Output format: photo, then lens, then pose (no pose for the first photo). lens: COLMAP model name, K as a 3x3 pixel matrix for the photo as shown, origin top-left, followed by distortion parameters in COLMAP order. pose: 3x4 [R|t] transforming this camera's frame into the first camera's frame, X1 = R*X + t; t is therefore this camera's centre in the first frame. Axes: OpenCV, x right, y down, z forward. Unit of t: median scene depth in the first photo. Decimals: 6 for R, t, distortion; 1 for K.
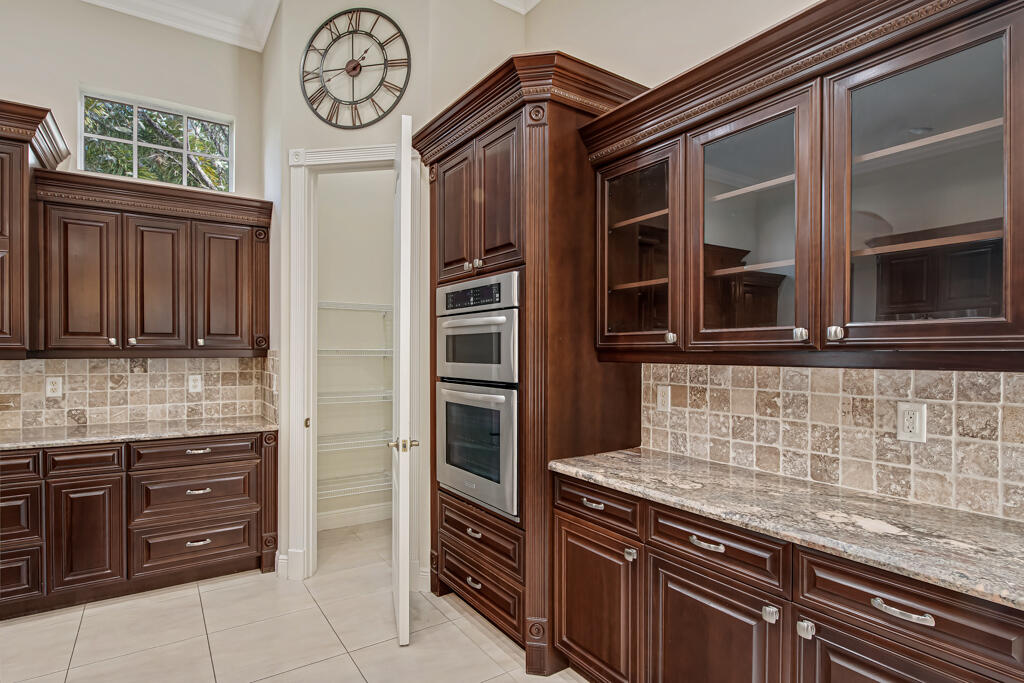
lens RADIAL K [[546.6, 0, 511.0], [0, 546.6, 345.8], [0, 0, 1]] dist [-0.004146, -0.000755]
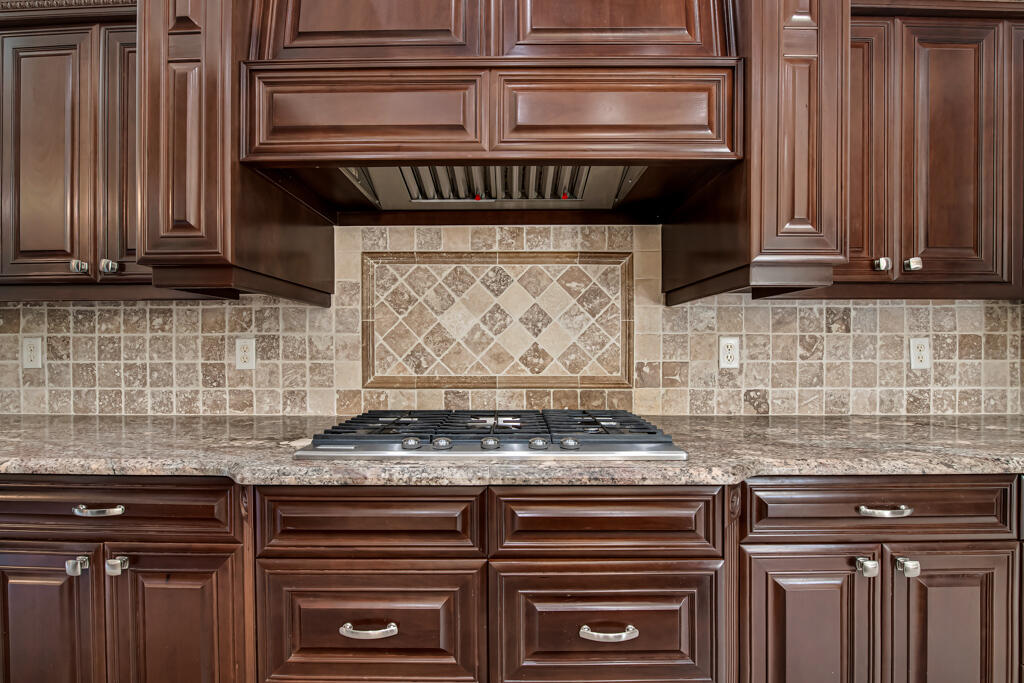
lens RADIAL K [[450.6, 0, 512.5], [0, 450.6, 343.2], [0, 0, 1]] dist [-0.000349, -0.000314]
pose [[0.834780, -0.002563, -0.550577, -0.709716], [0.007497, 0.999949, 0.006713, 0.055132], [0.550532, -0.009731, 0.834757, 0.398780]]
